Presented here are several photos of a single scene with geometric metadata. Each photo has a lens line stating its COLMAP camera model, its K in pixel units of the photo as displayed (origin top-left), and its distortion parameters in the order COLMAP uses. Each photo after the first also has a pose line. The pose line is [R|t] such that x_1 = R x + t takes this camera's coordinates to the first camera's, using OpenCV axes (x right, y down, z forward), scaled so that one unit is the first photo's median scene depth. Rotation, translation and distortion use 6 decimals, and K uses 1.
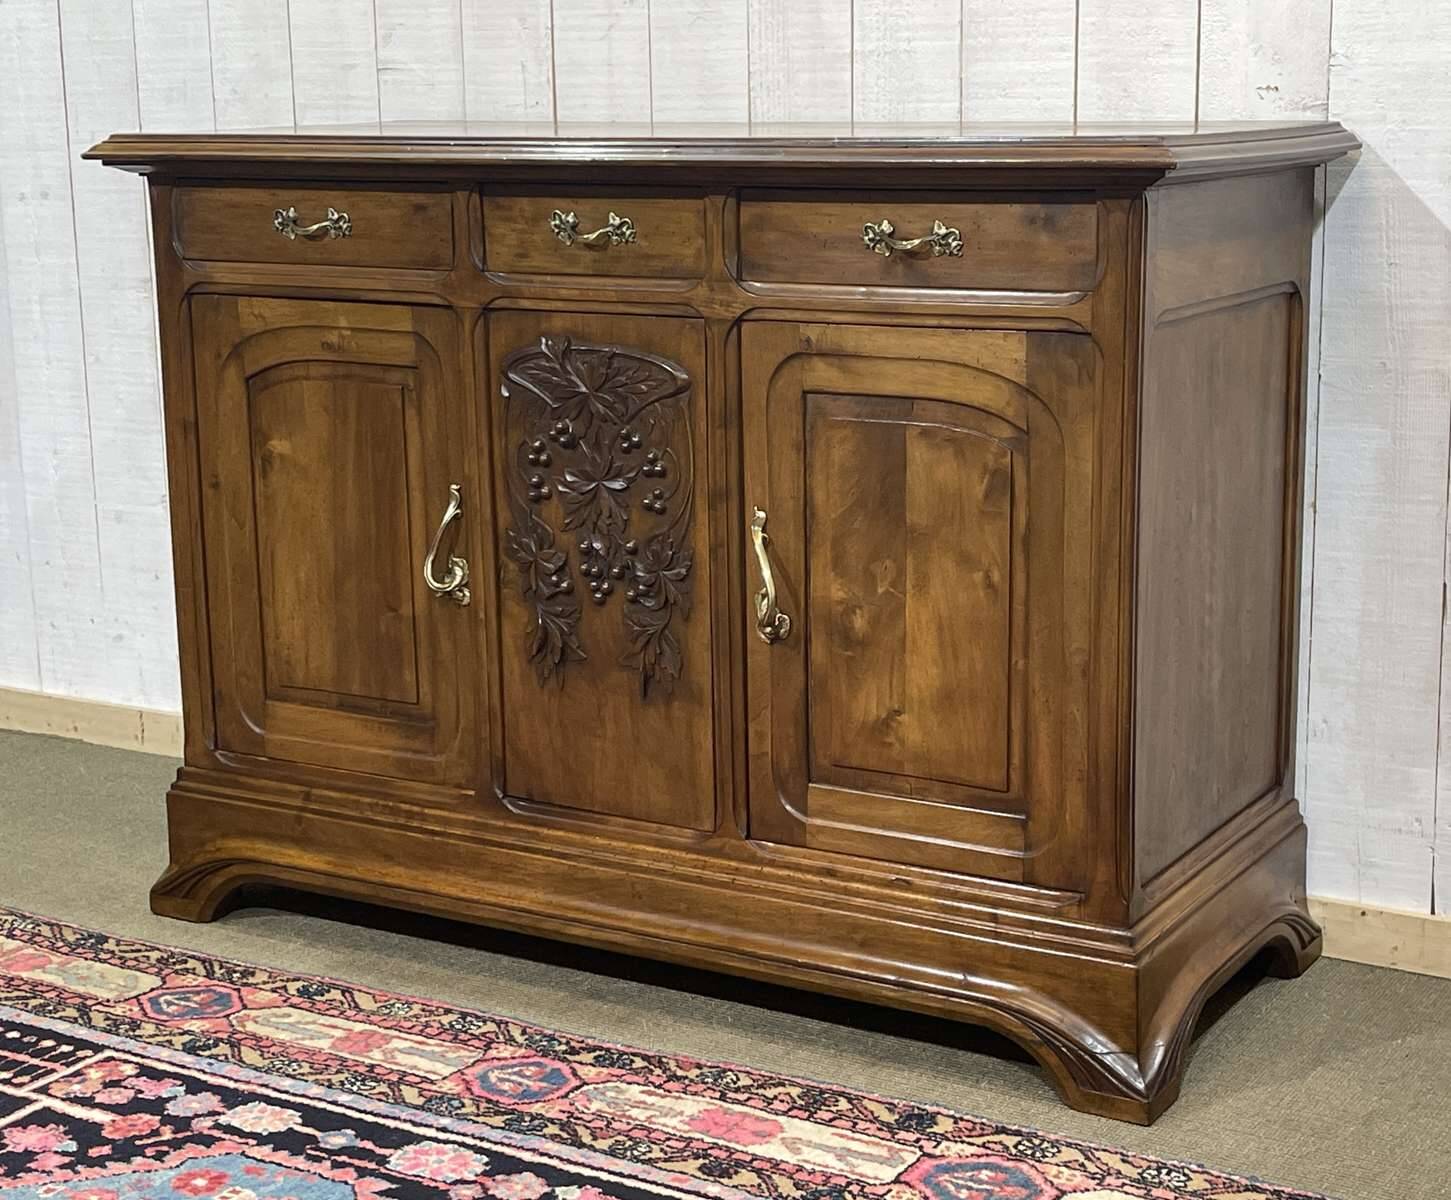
lens RADIAL K [[2418.5, 0, 773.6], [0, 2418.5, 563.4], [0, 0, 1]] dist [0.162025, -0.573558]
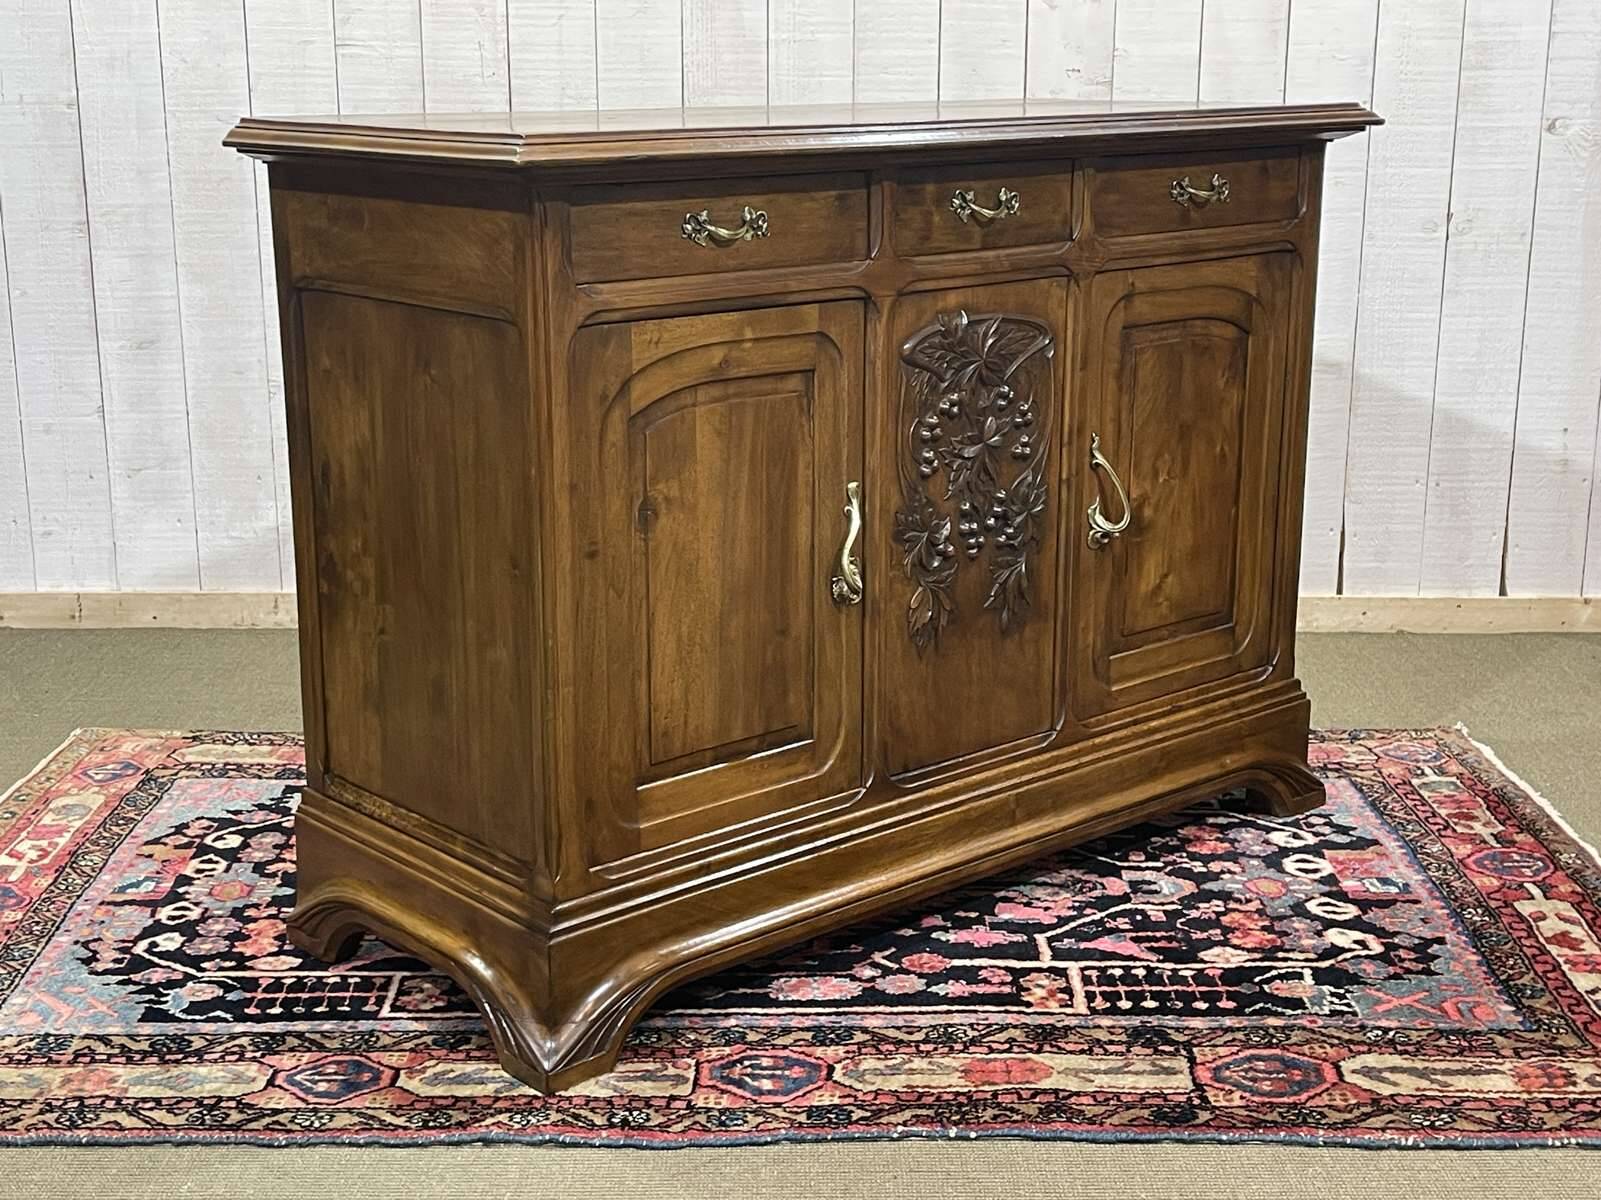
lens RADIAL K [[2195.6, 0, 809.0], [0, 2195.6, 612.7], [0, 0, 1]] dist [0.156384, -0.531857]
pose [[0.307095, -0.223252, 0.925122, -1.040711], [0.189194, 0.967014, 0.170558, -0.145895], [-0.932683, 0.122650, 0.339203, 0.772810]]
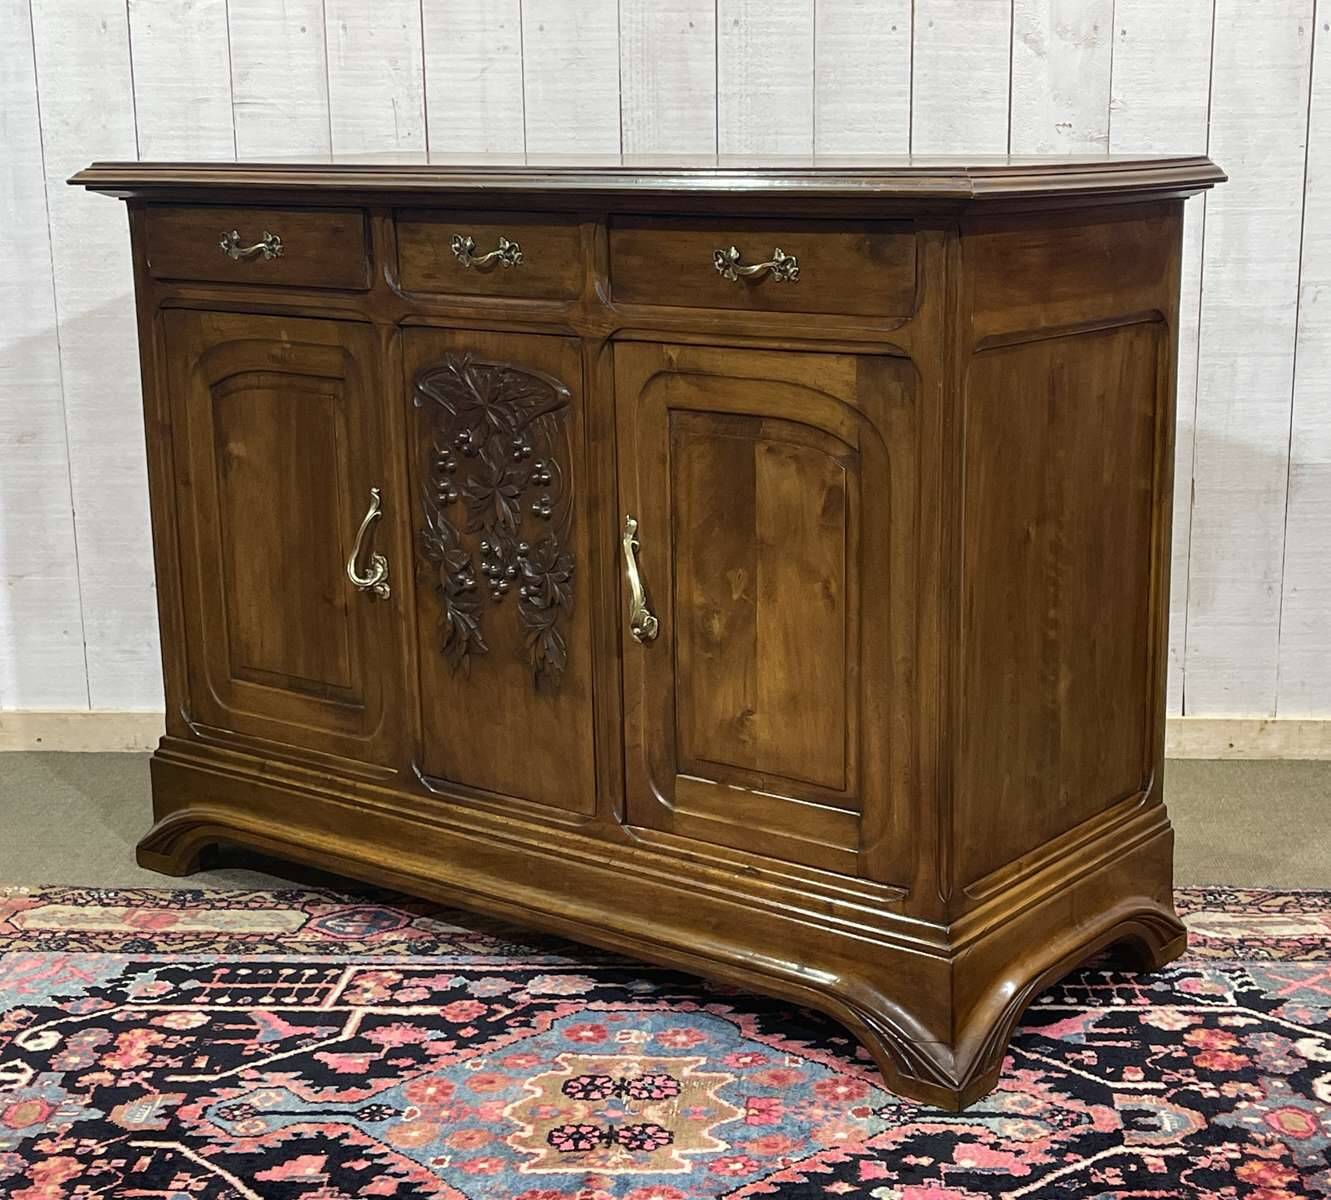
lens RADIAL K [[2121.0, 0, 744.4], [0, 2121.0, 602.4], [0, 0, 1]] dist [0.158827, -0.564325]
pose [[0.880247, -0.098482, 0.464184, -0.564883], [0.087078, 0.995139, 0.046001, -0.000125], [-0.466458, -0.000073, 0.884543, 0.029862]]
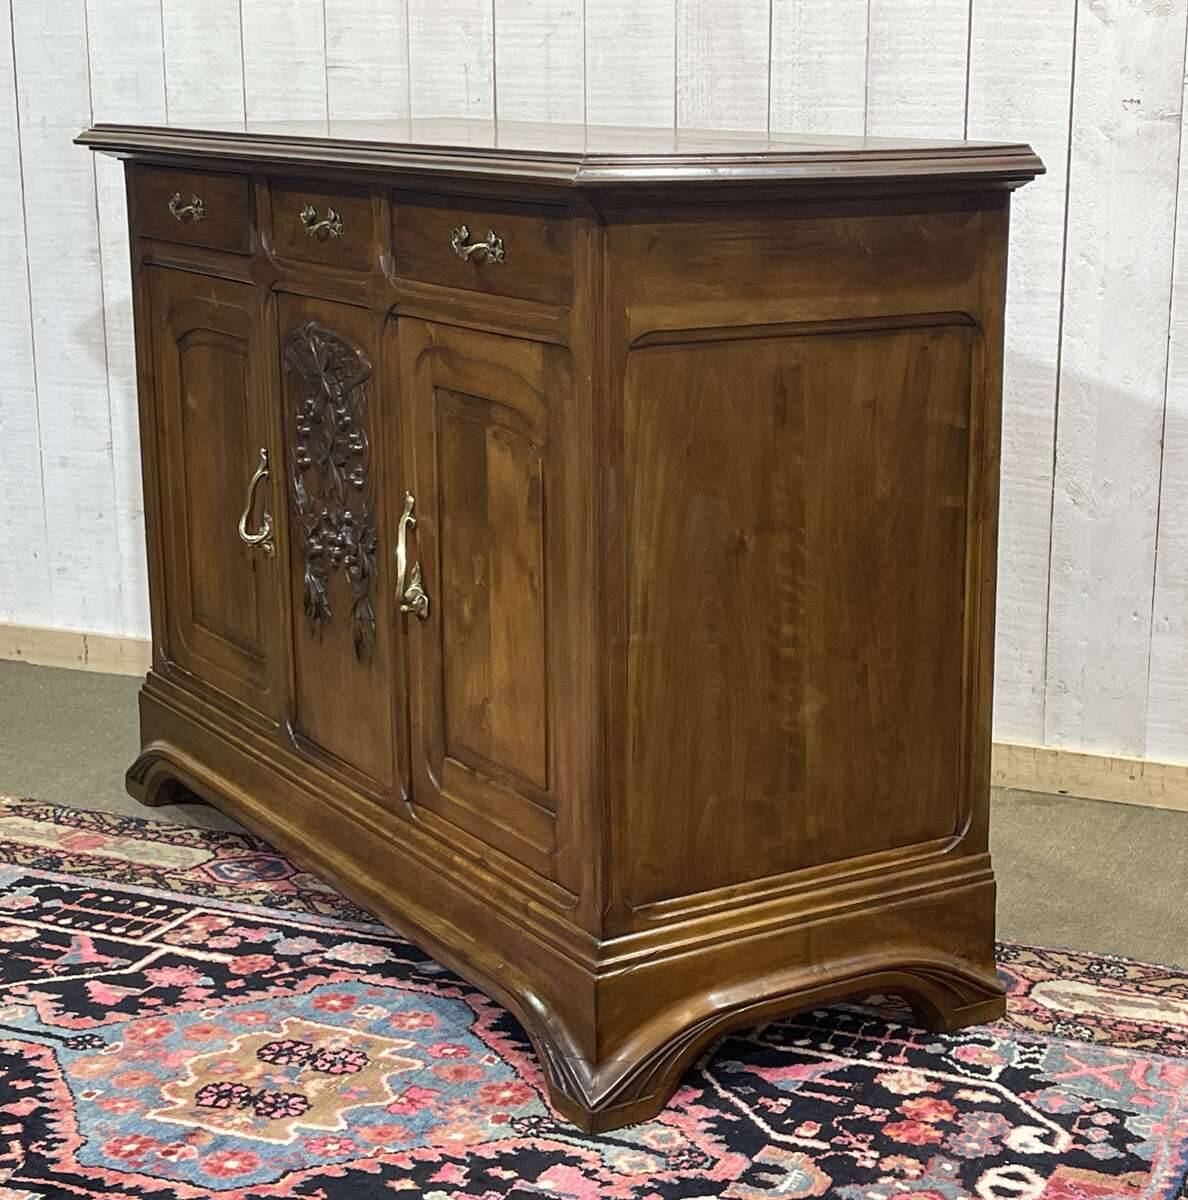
lens RADIAL K [[2267.1, 0, 675.8], [0, 2267.1, 600.9], [0, 0, 1]] dist [0.145241, -0.492671]
pose [[0.990510, -0.013746, 0.136755, -0.195150], [0.008758, 0.999276, 0.037011, 0.012223], [-0.137165, -0.035462, 0.989913, -0.120591]]
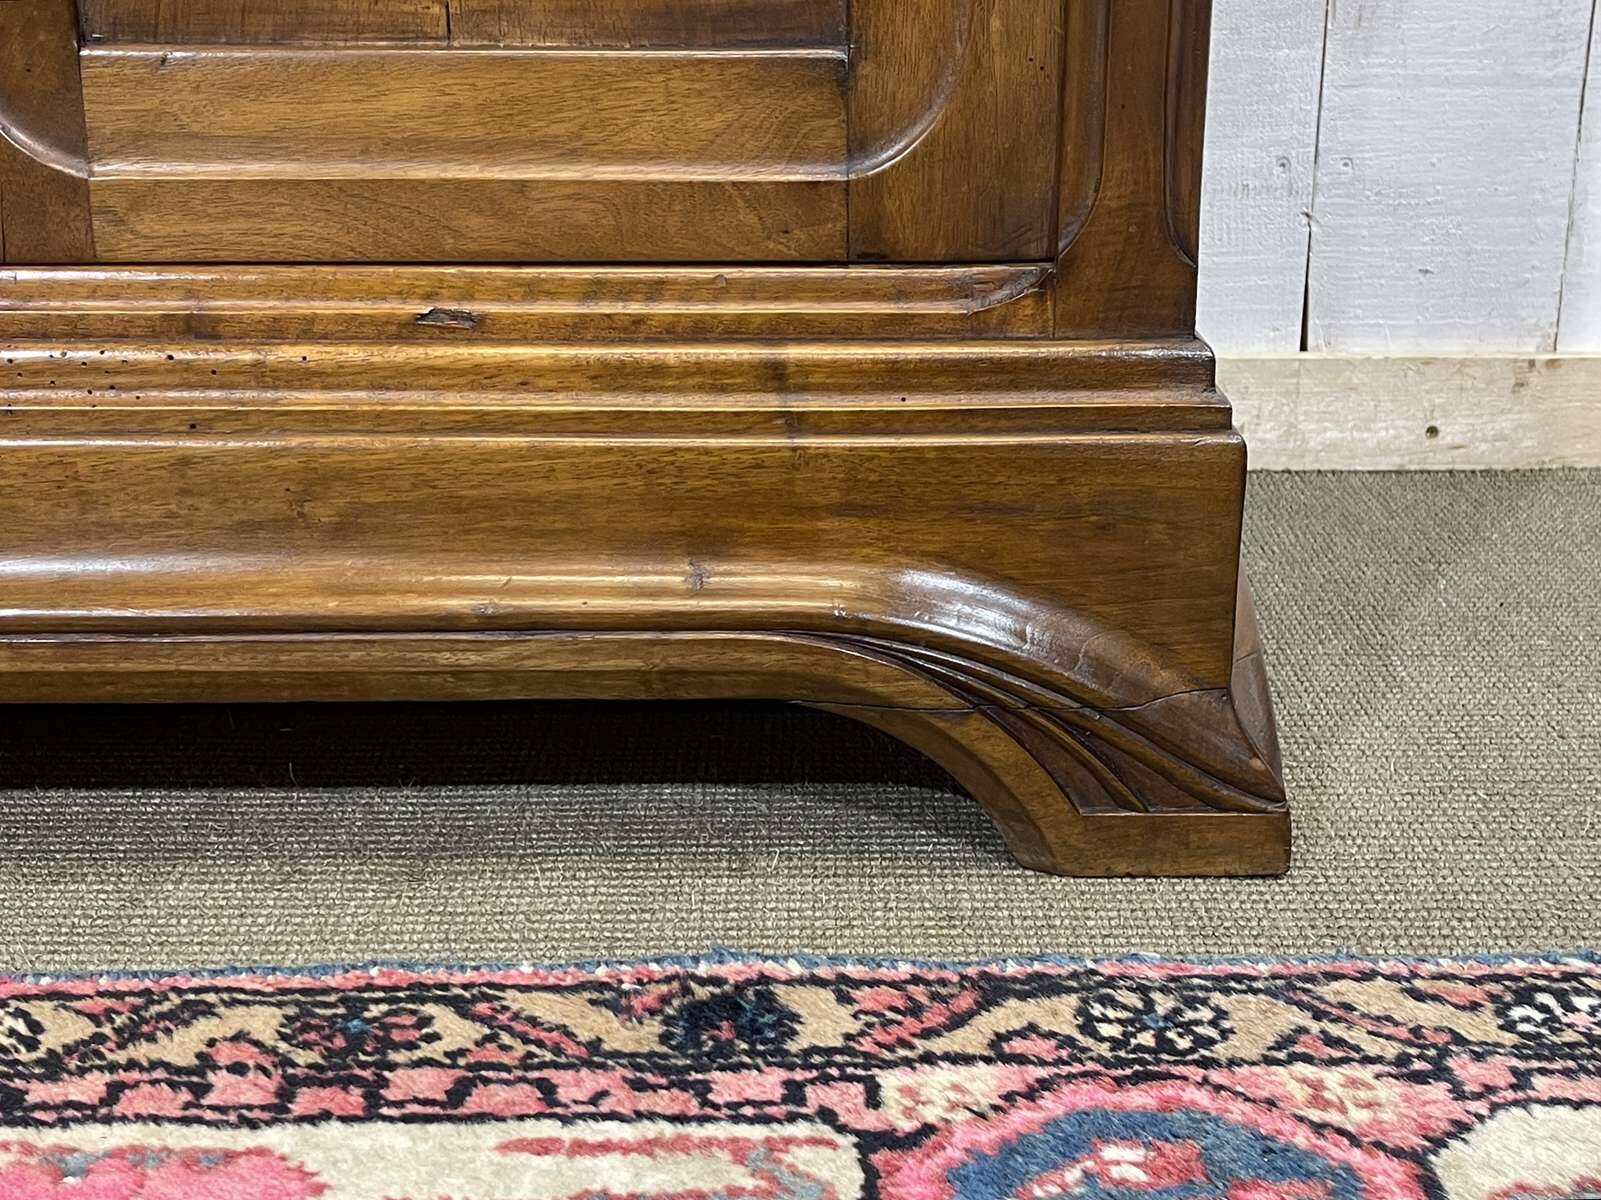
lens RADIAL K [[2195.6, 0, 809.0], [0, 2195.6, 612.7], [0, 0, 1]] dist [0.156384, -0.531857]
pose [[0.859046, -0.157226, 0.487155, -0.055092], [0.090645, 0.983346, 0.157526, 0.126166], [-0.503810, -0.091163, 0.858991, 0.709130]]
